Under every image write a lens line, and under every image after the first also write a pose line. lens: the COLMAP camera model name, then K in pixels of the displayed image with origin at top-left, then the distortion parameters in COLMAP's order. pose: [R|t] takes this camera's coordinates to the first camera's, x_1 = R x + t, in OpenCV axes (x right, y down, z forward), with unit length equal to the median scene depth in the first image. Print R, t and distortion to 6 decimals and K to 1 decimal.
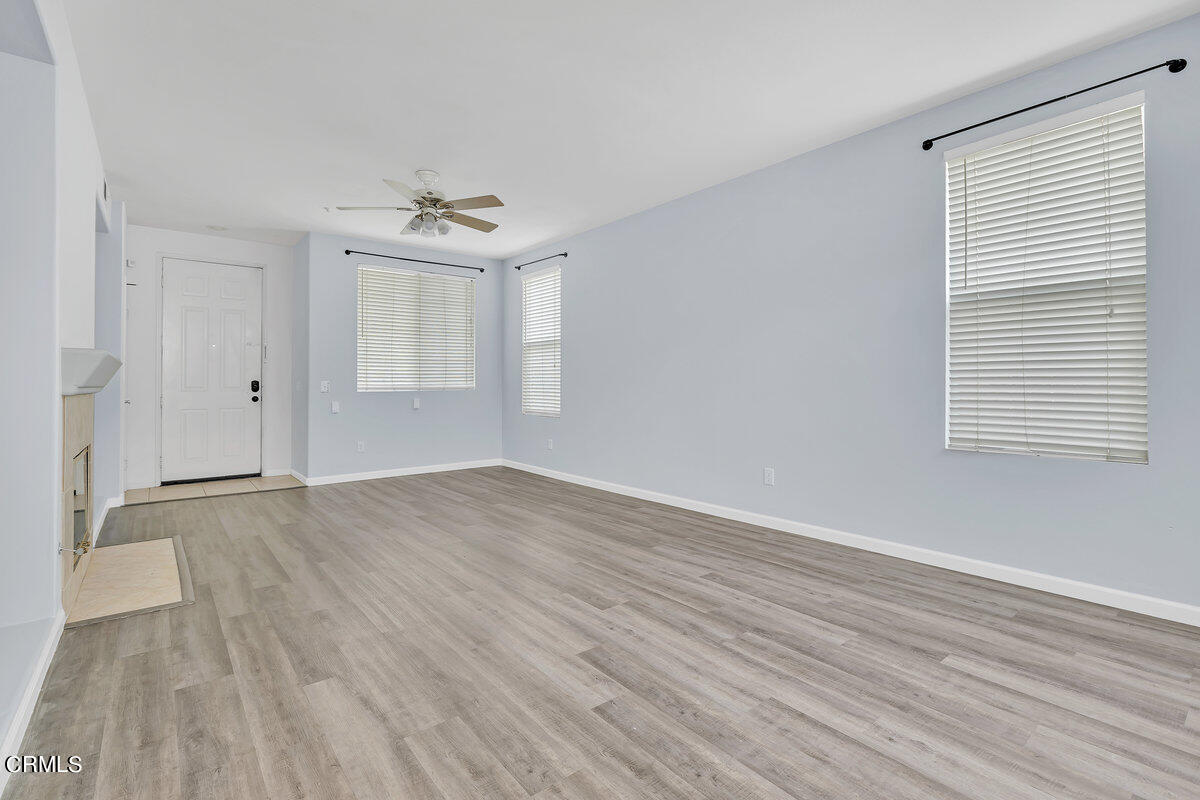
lens RADIAL K [[542.2, 0, 597.0], [0, 542.2, 391.3], [0, 0, 1]] dist [0.002302, 0.000303]
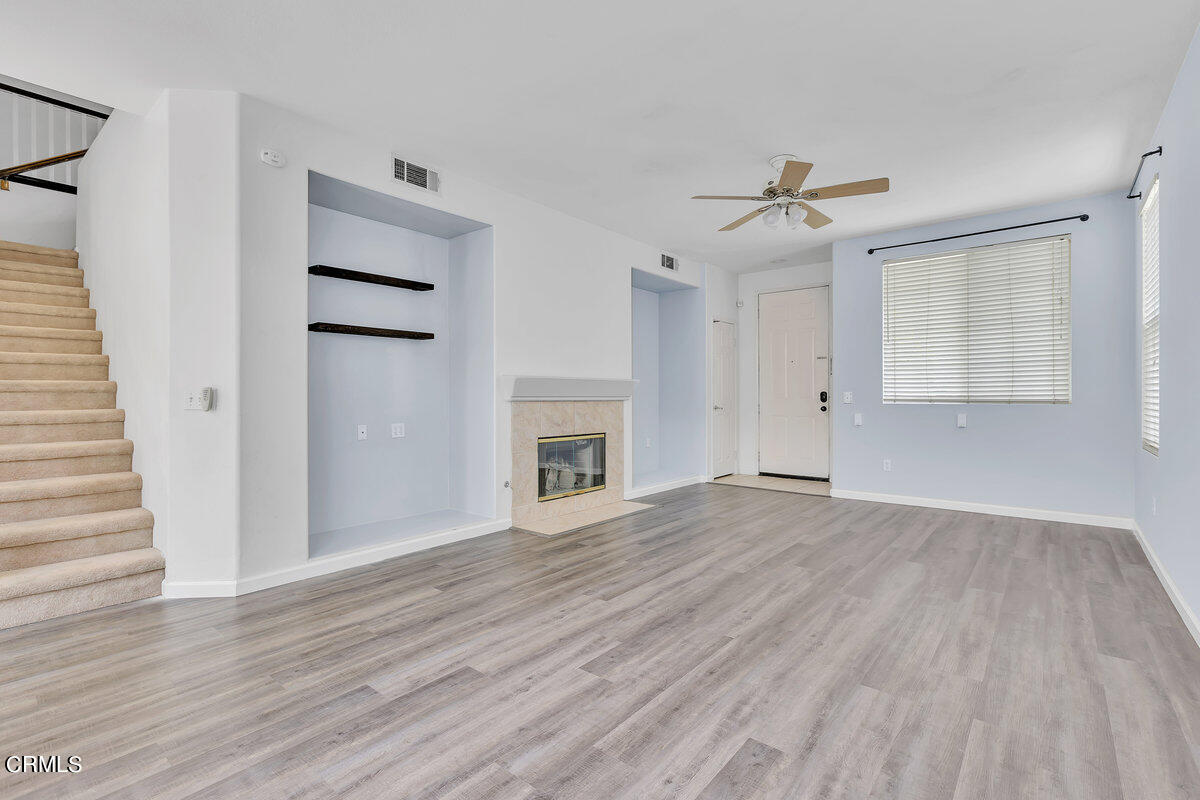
lens RADIAL K [[542.2, 0, 597.0], [0, 542.2, 391.3], [0, 0, 1]] dist [0.002302, 0.000303]
pose [[0.211504, -0.008038, -0.977344, 0.770165], [-0.011143, 0.999881, -0.010634, -0.009301], [0.977314, 0.013140, 0.211389, 0.787696]]
